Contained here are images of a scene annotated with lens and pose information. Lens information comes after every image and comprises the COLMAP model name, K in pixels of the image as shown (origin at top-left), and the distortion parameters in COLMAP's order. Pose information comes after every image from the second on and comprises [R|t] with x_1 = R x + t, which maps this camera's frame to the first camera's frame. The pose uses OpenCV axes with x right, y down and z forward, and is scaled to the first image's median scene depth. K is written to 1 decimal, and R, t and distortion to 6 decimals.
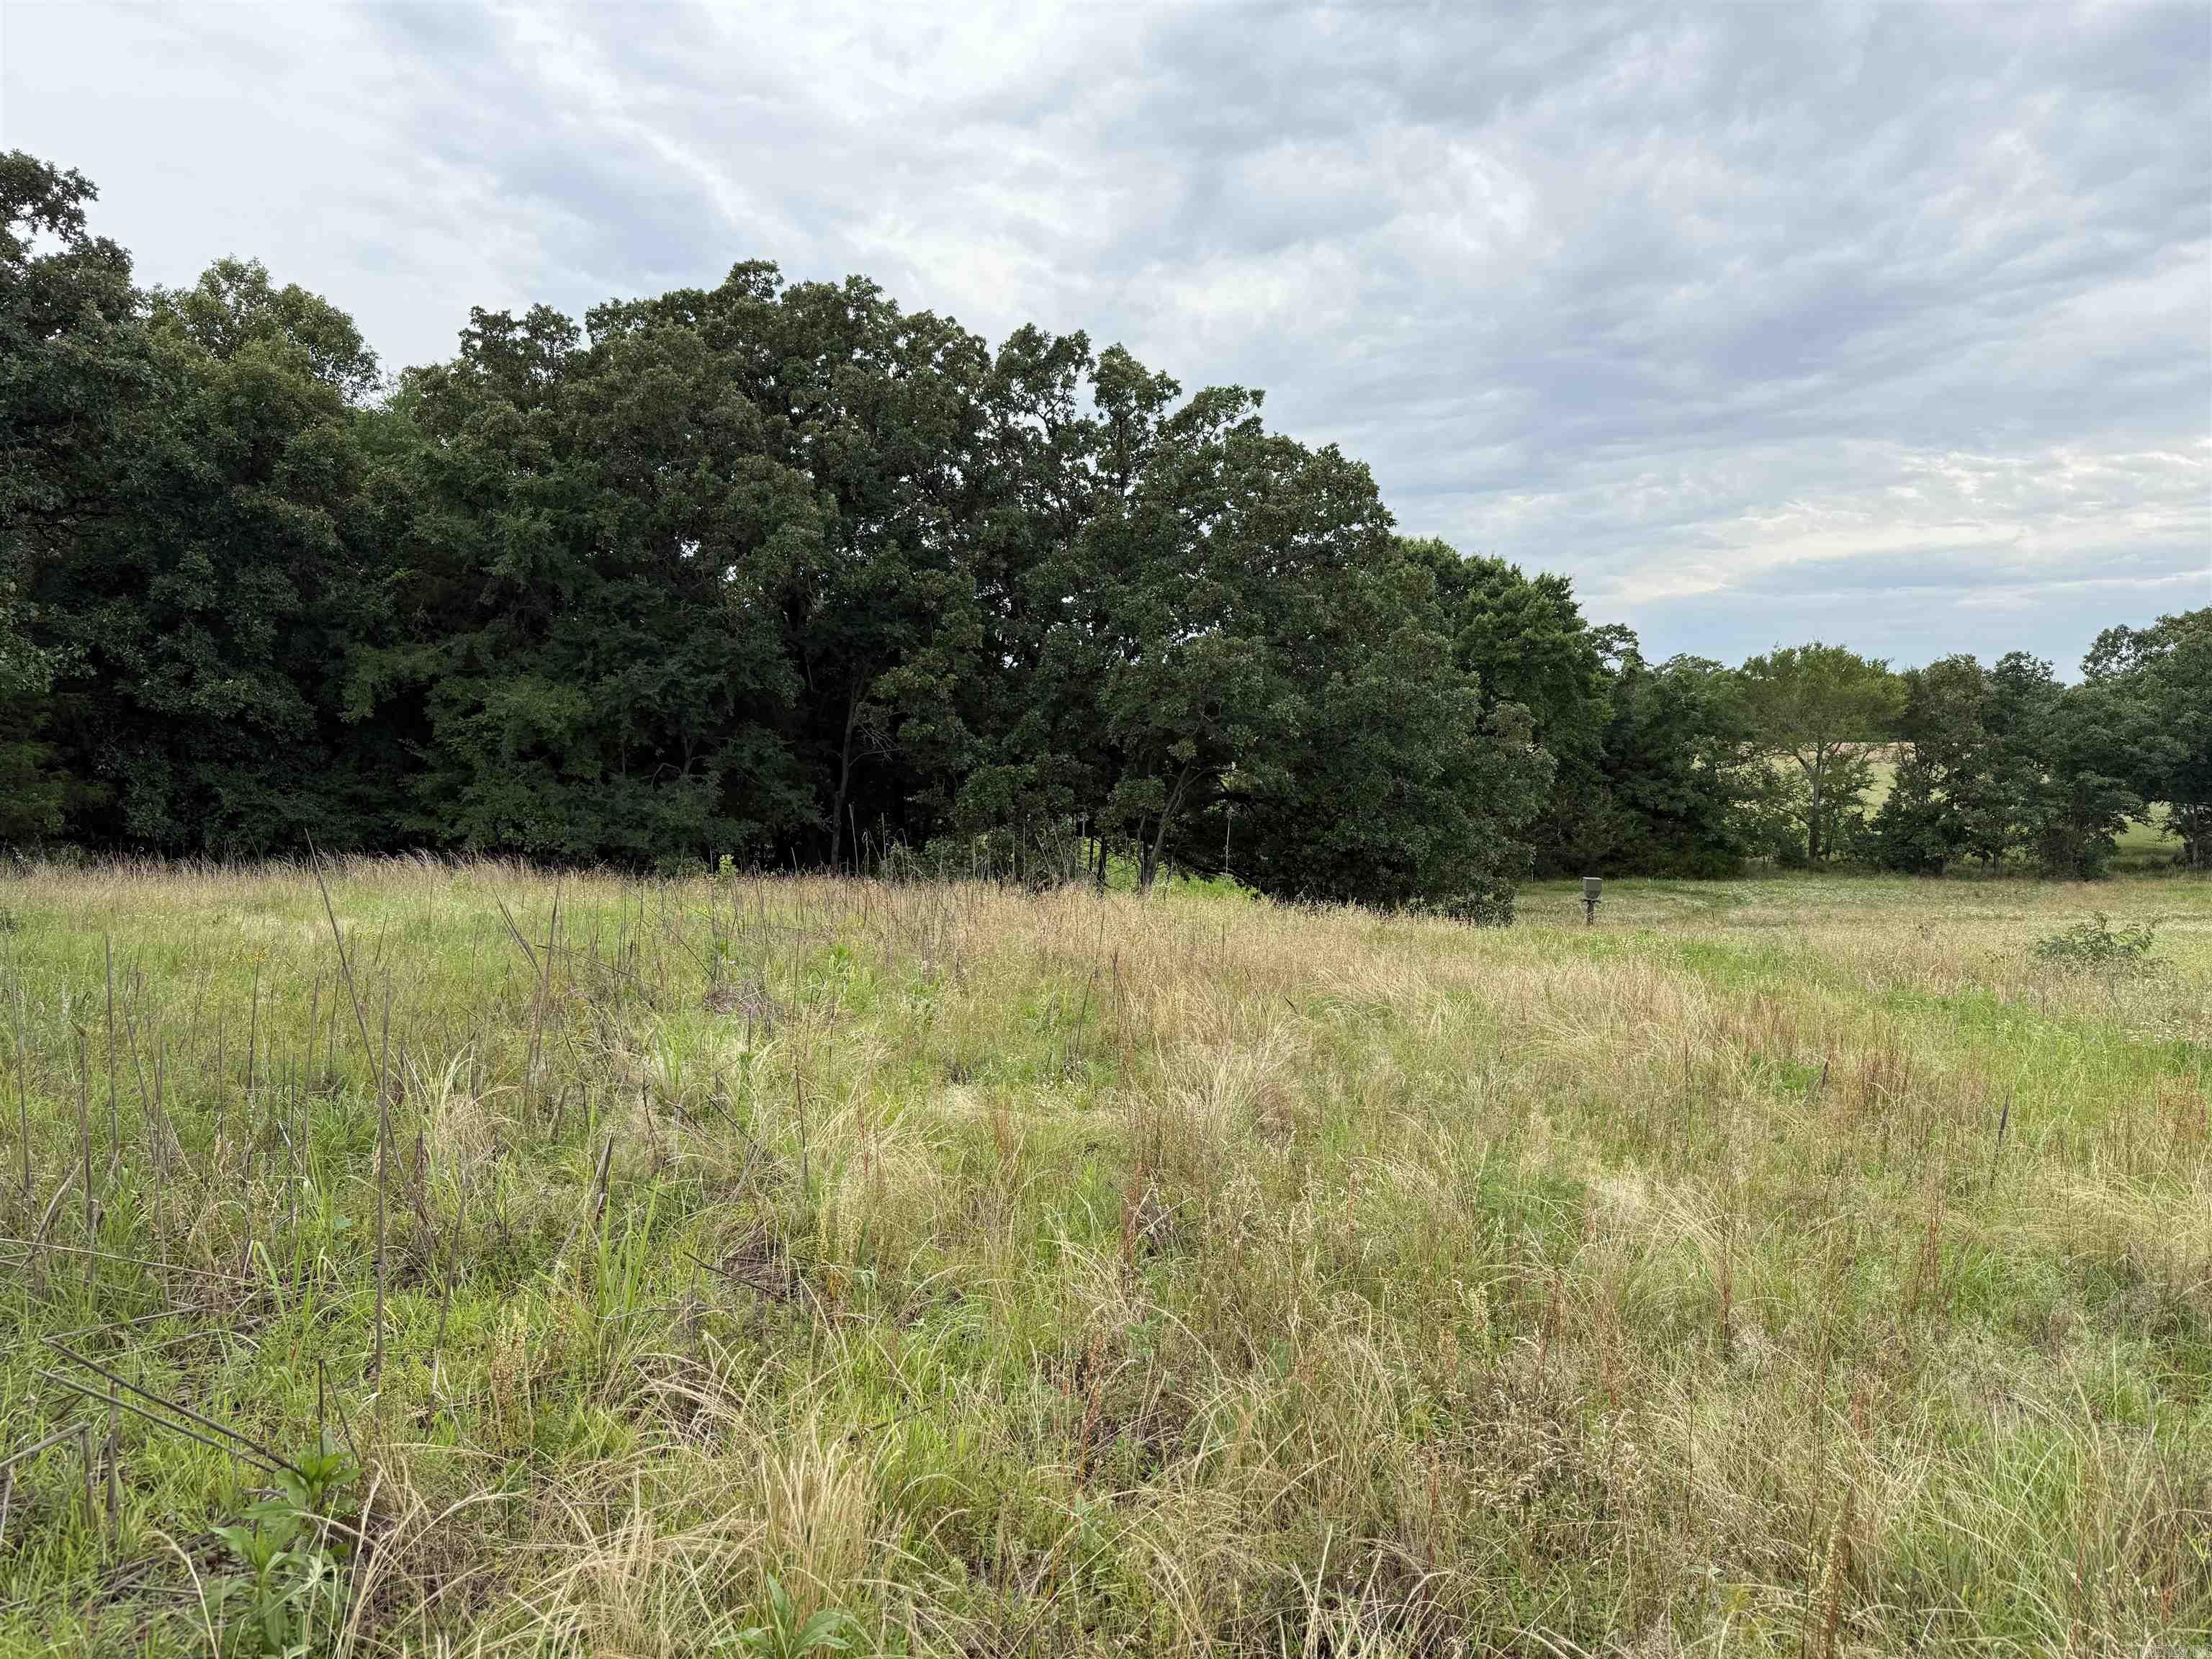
lens RADIAL K [[1555.2, 0, 1073.5], [0, 1555.2, 823.0], [0, 0, 1]] dist [0.065487, -0.094117]
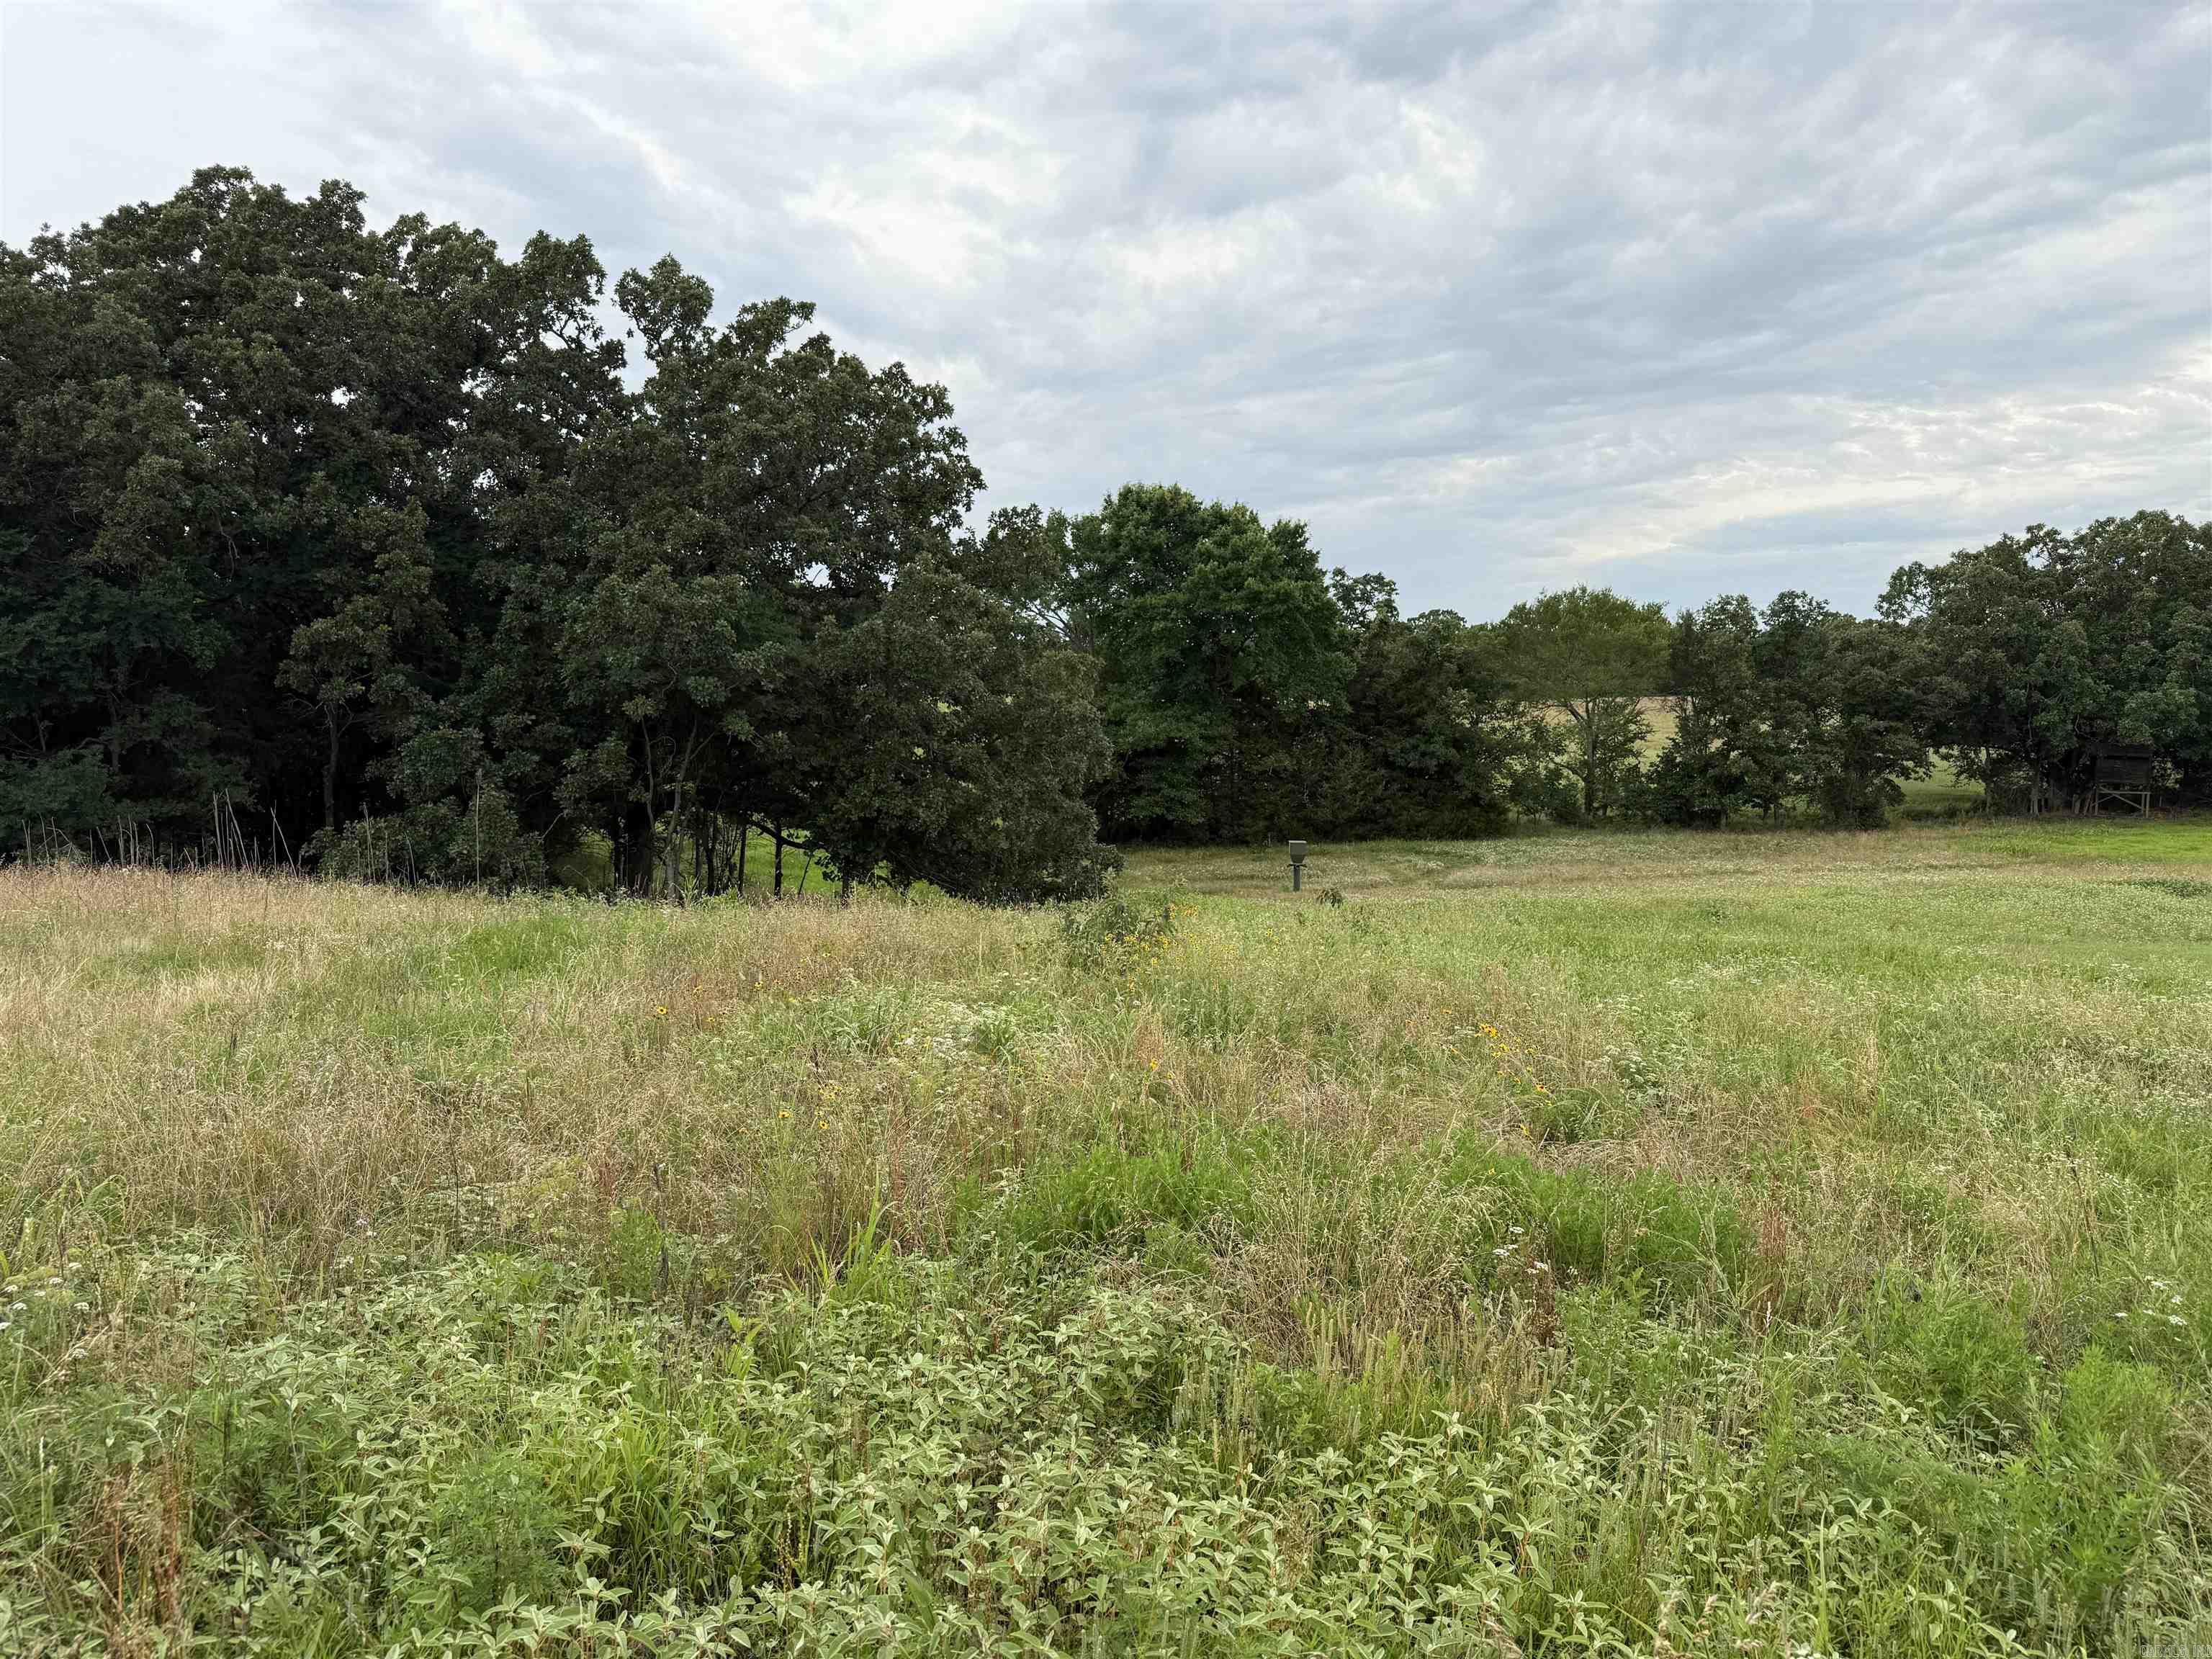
lens RADIAL K [[1559.0, 0, 1106.0], [0, 1559.0, 829.5], [0, 0, 1]] dist [0.090799, -0.131266]
pose [[0.999220, -0.026275, 0.029484, 0.147859], [0.025715, 0.999485, 0.019209, 0.005726], [-0.029974, -0.018436, 0.999381, 0.050979]]
